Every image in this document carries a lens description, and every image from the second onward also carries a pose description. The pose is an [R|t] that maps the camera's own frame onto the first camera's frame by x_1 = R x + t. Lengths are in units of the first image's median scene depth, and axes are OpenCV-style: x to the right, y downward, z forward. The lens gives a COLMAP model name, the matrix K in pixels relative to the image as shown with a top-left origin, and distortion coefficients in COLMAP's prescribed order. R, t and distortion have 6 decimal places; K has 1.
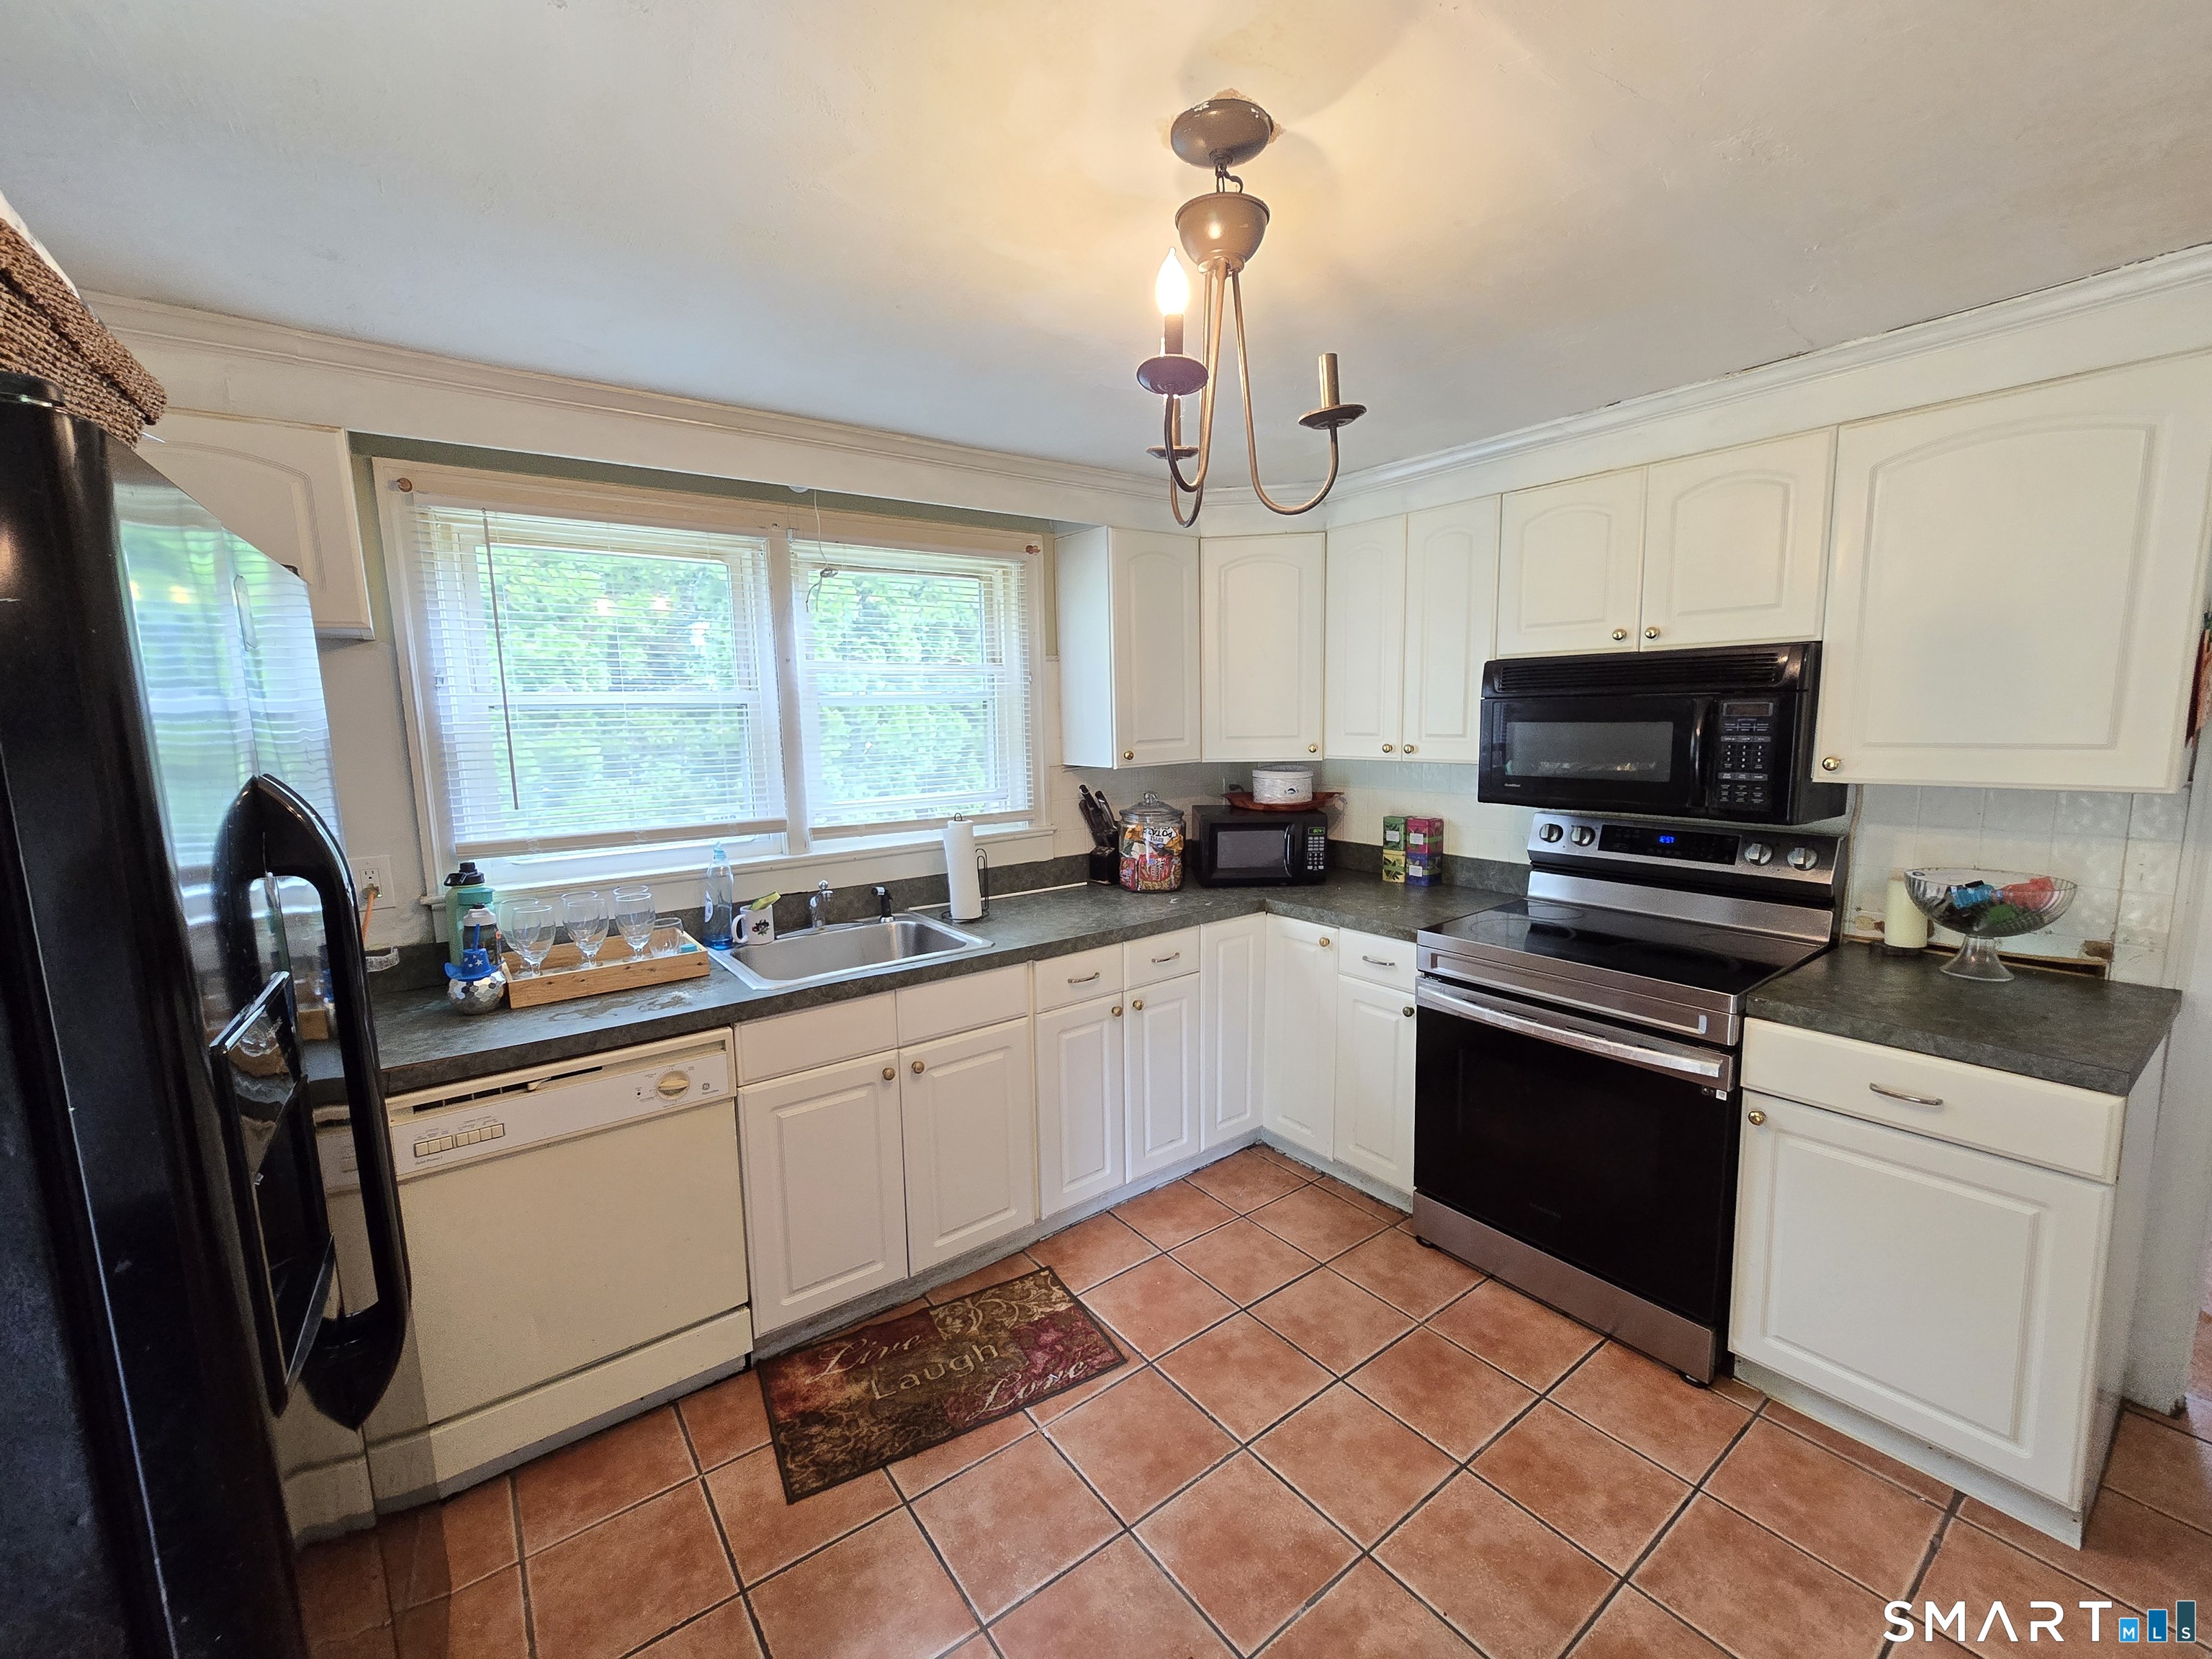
lens RADIAL K [[913.9, 0, 1105.5], [0, 913.9, 831.9], [0, 0, 1]] dist [0.000572, -0.000107]
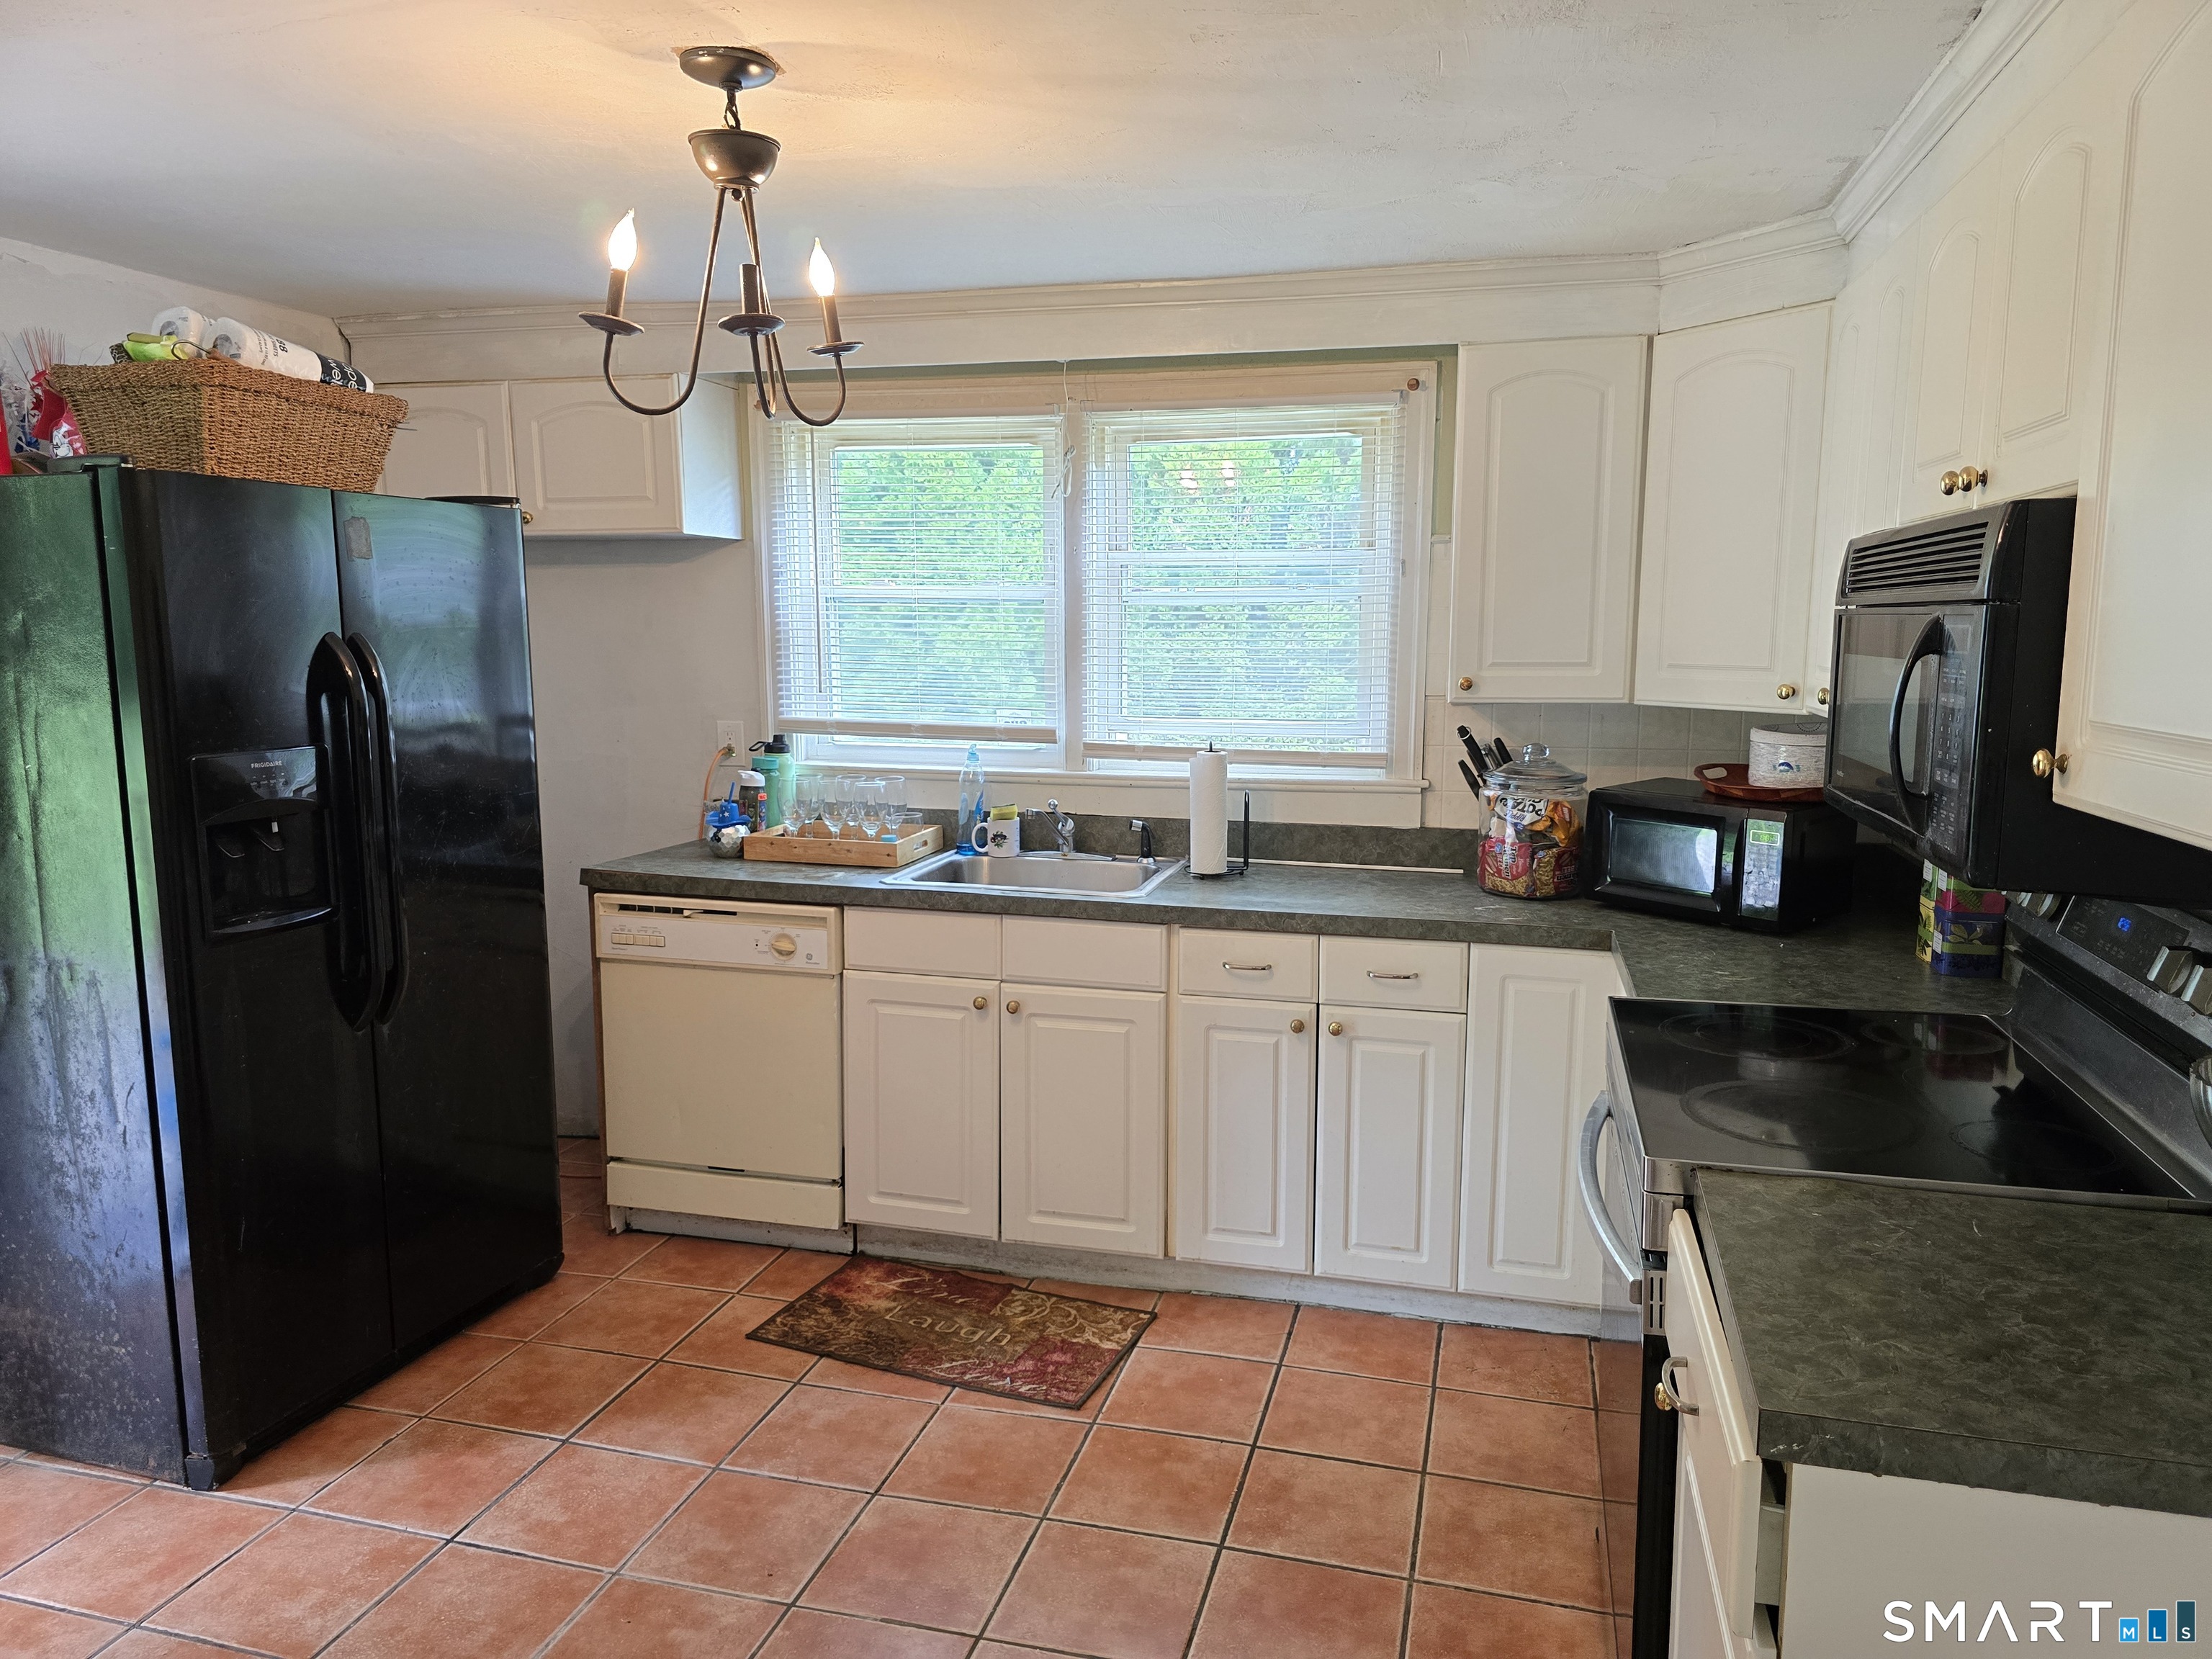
lens RADIAL K [[1481.2, 0, 1114.7], [0, 1481.2, 833.0], [0, 0, 1]] dist [0.069260, -0.000315]
pose [[0.625457, 0.135349, -0.768430, 0.932188], [-0.123687, 0.989586, 0.073629, -0.031033], [0.770393, 0.048993, 0.635685, 0.138810]]
